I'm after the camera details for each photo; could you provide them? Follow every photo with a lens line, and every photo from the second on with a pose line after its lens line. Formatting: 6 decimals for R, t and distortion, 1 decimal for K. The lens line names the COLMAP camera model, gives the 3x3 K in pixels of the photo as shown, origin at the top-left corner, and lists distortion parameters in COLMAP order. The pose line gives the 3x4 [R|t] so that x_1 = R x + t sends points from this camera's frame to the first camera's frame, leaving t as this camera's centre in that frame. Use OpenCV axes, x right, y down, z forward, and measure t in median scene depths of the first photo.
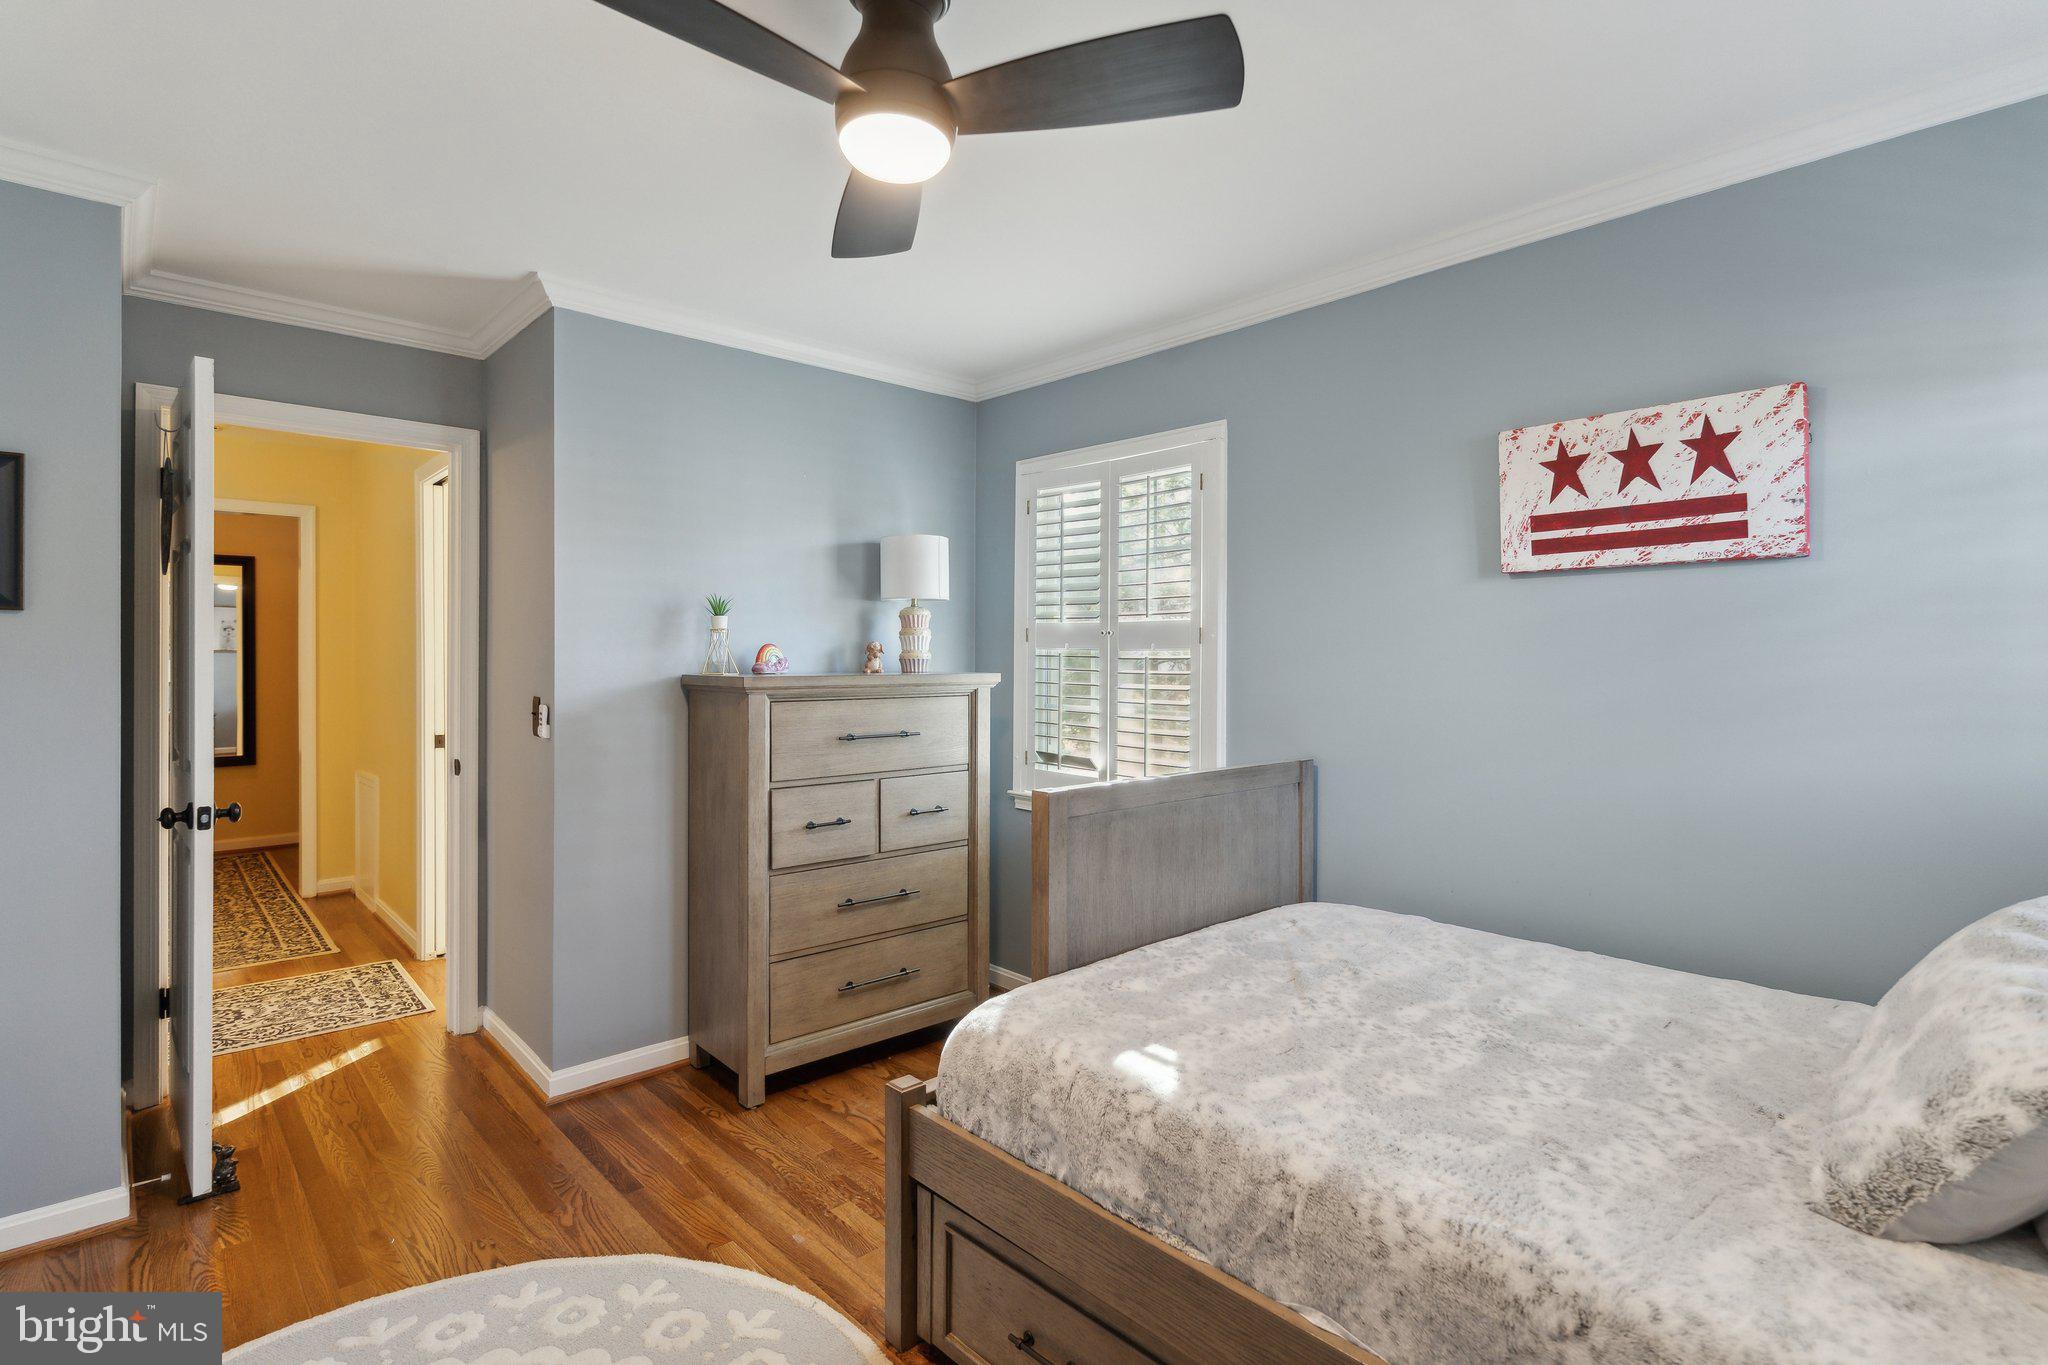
lens RADIAL K [[980.6, 0, 1016.5], [0, 980.6, 663.9], [0, 0, 1]] dist [0.002722, 0.001631]
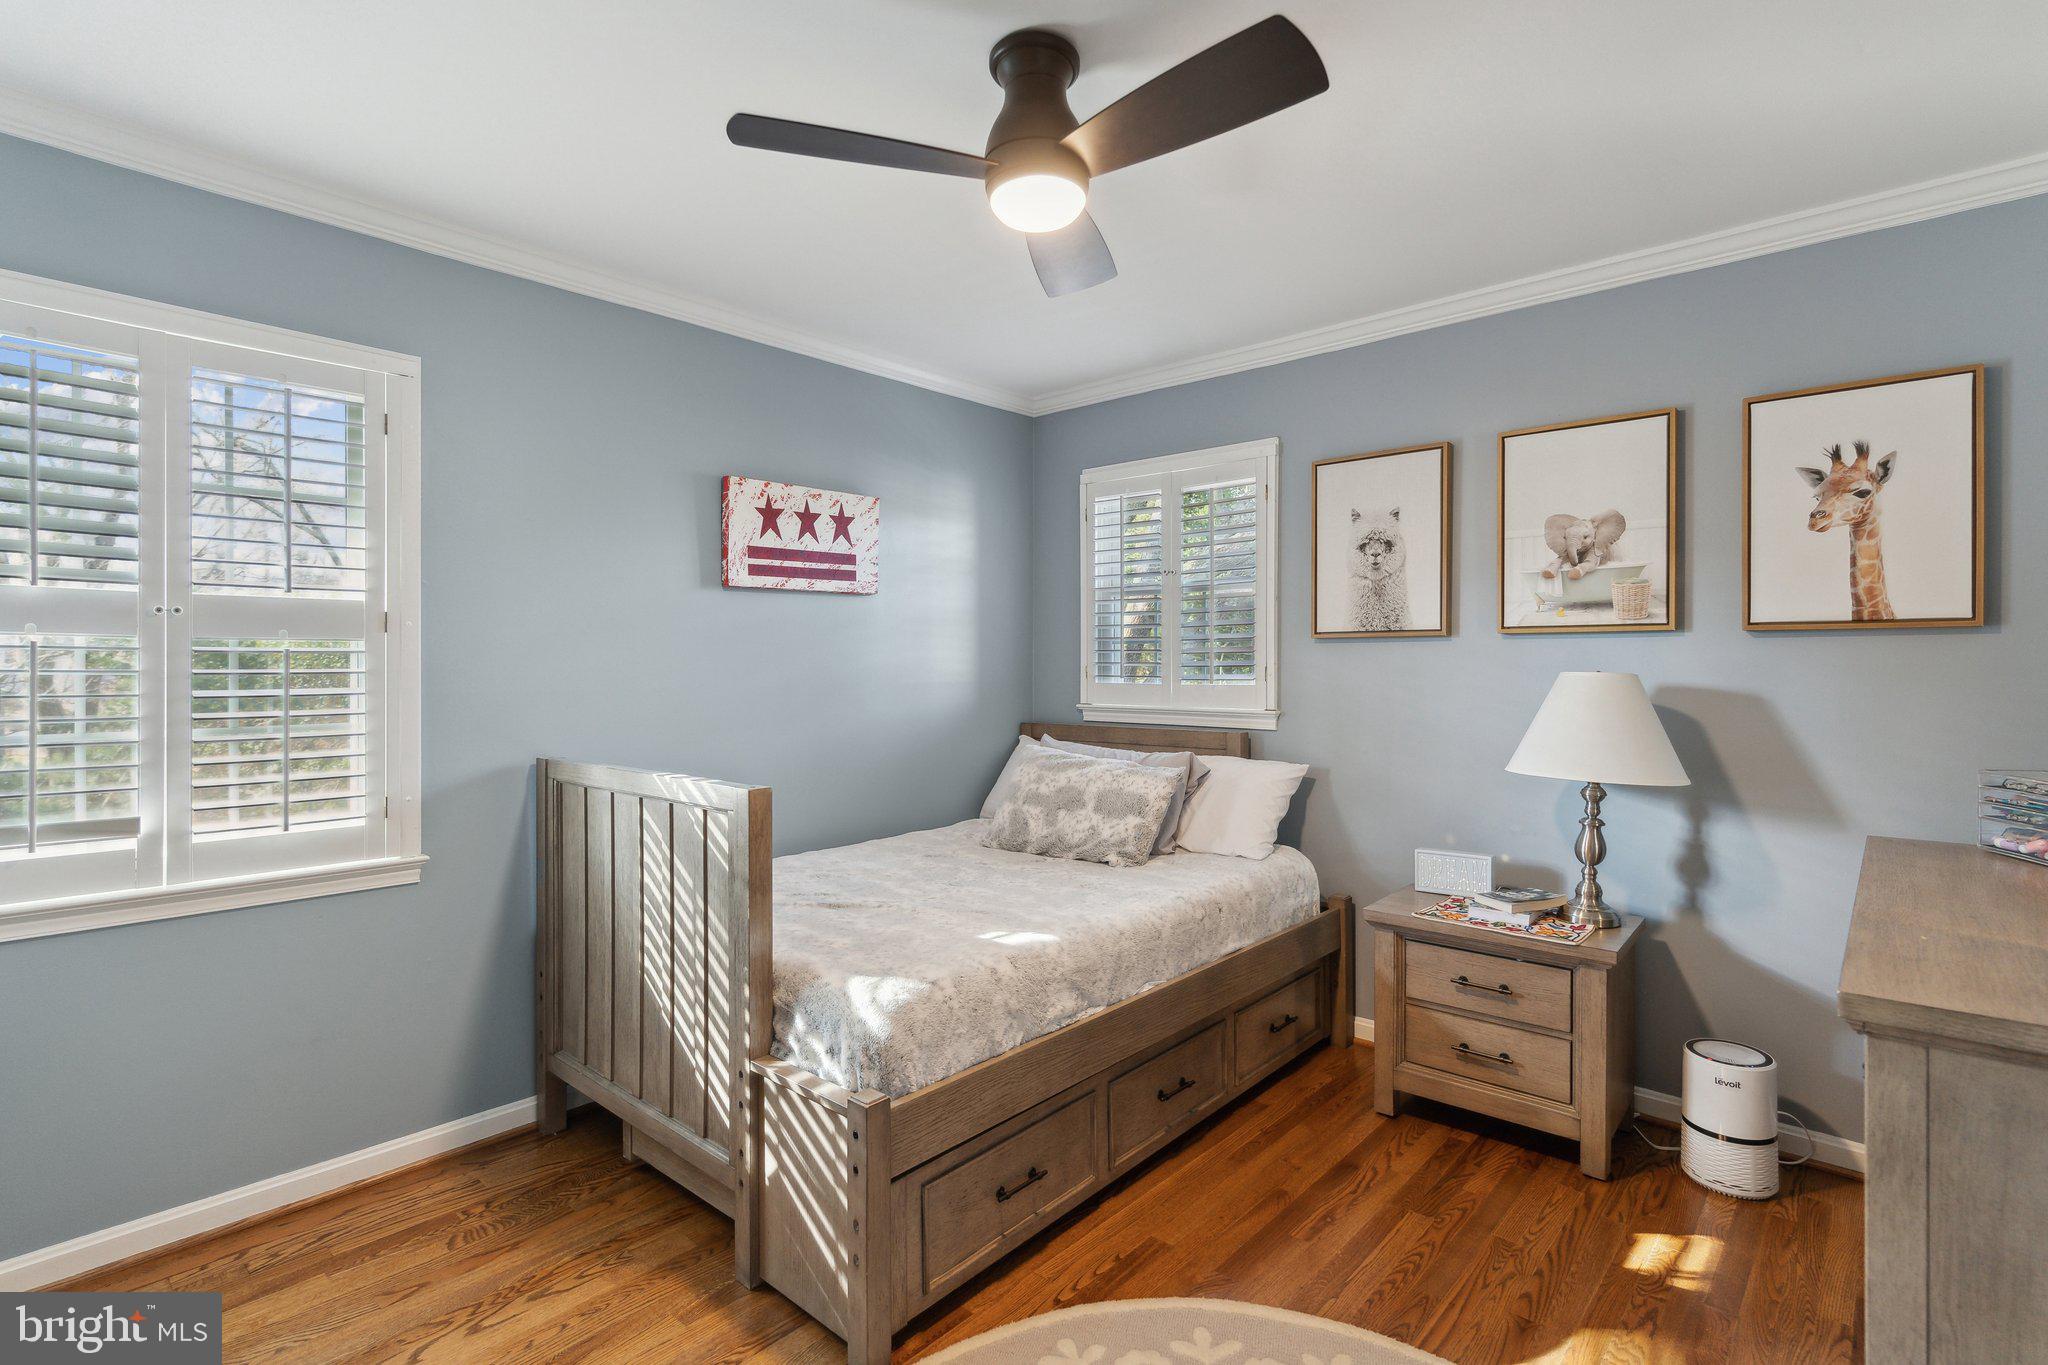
lens RADIAL K [[980.6, 0, 1020.1], [0, 980.6, 693.3], [0, 0, 1]] dist [0.002722, 0.001631]
pose [[-0.094397, -0.033980, 0.994955, -0.903980], [0.011530, 0.999313, 0.035223, 0.008311], [-0.995468, 0.014797, -0.093940, 0.812165]]
